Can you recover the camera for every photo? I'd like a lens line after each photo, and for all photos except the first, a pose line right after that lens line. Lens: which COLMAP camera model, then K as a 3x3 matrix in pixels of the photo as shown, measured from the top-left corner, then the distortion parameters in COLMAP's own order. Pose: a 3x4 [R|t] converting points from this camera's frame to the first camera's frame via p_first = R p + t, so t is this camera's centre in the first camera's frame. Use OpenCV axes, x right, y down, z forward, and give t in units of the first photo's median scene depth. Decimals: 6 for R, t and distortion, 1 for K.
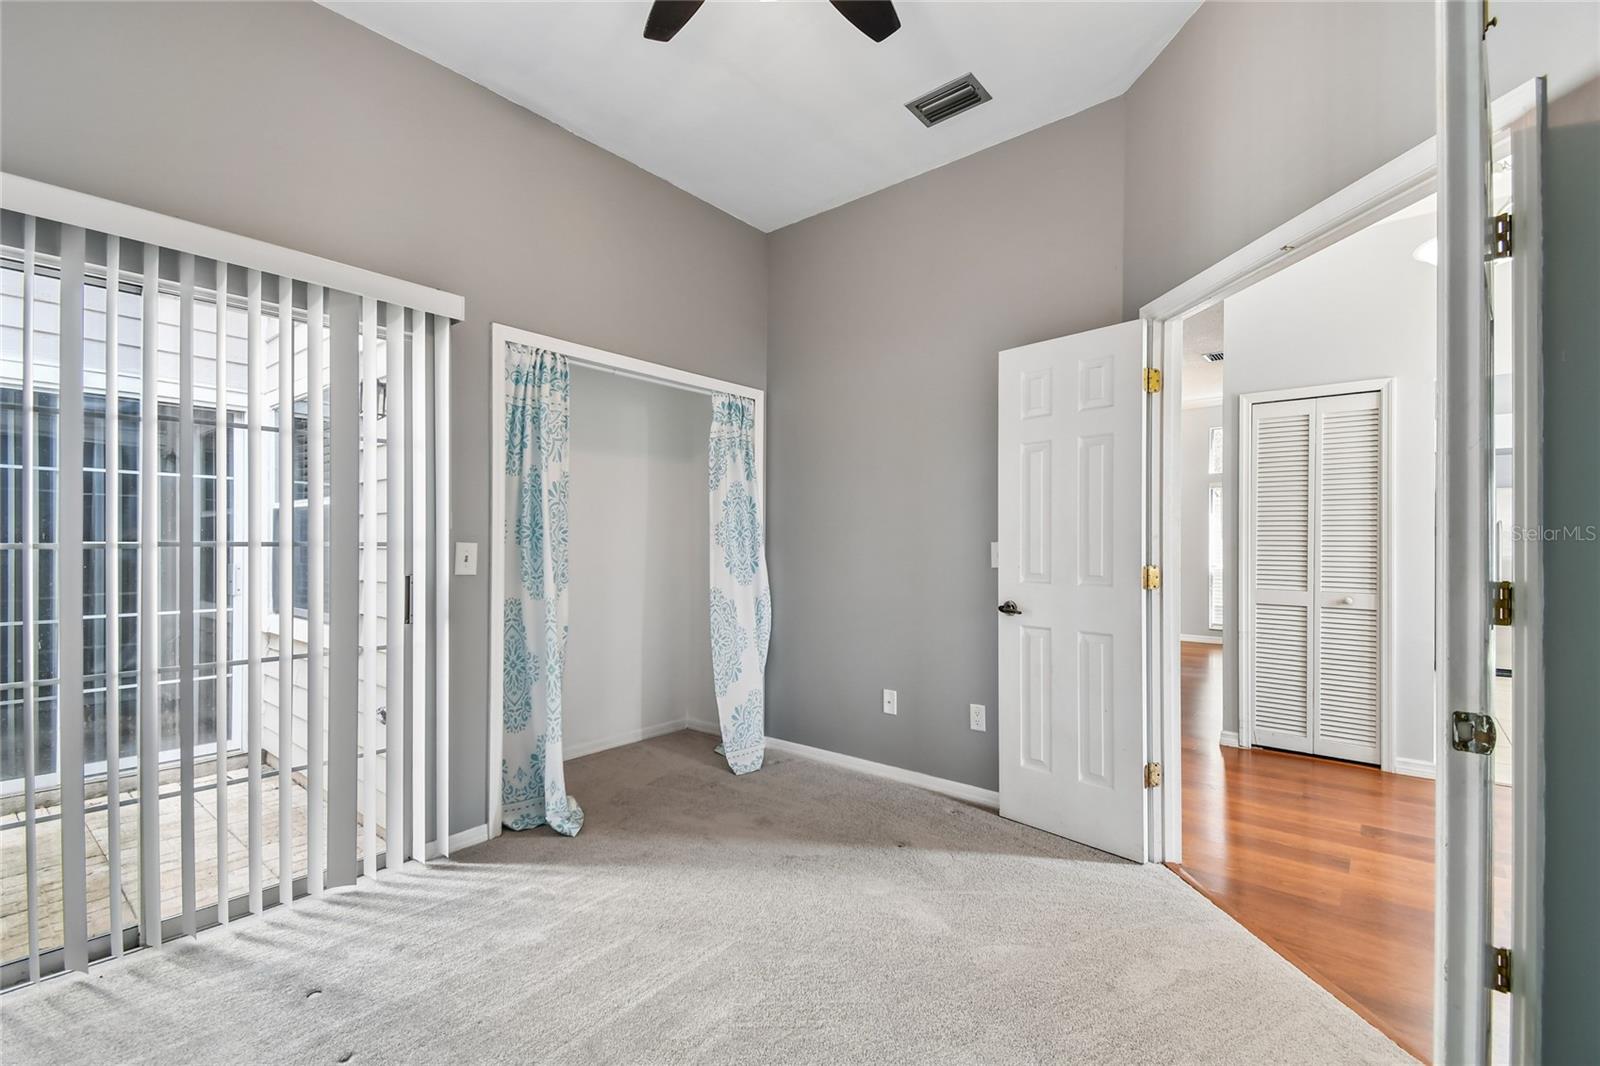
lens RADIAL K [[684.7, 0, 799.3], [0, 684.7, 537.8], [0, 0, 1]] dist [0.000789, -0.000161]
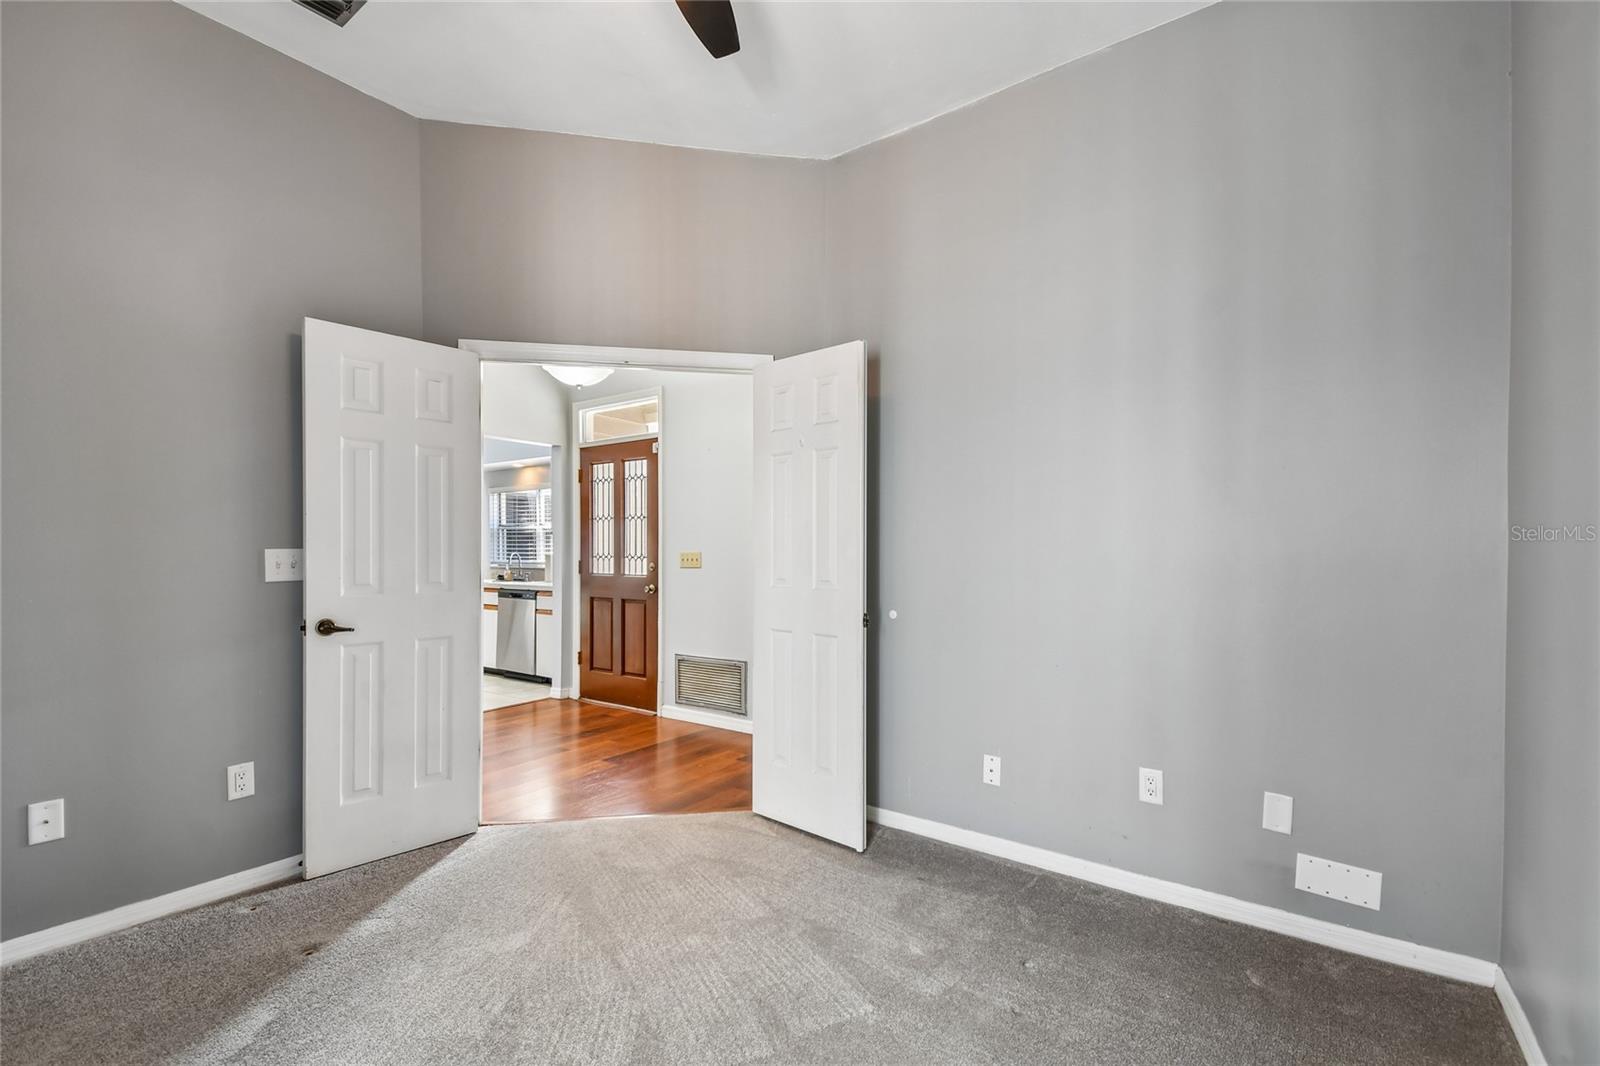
lens RADIAL K [[716.0, 0, 796.0], [0, 716.0, 541.8], [0, 0, 1]] dist [-0.003259, -0.001130]
pose [[-0.083886, 0.005607, 0.996460, -0.636888], [-0.015963, 0.999848, -0.006970, -0.006311], [-0.996348, -0.016491, -0.083784, 0.503020]]
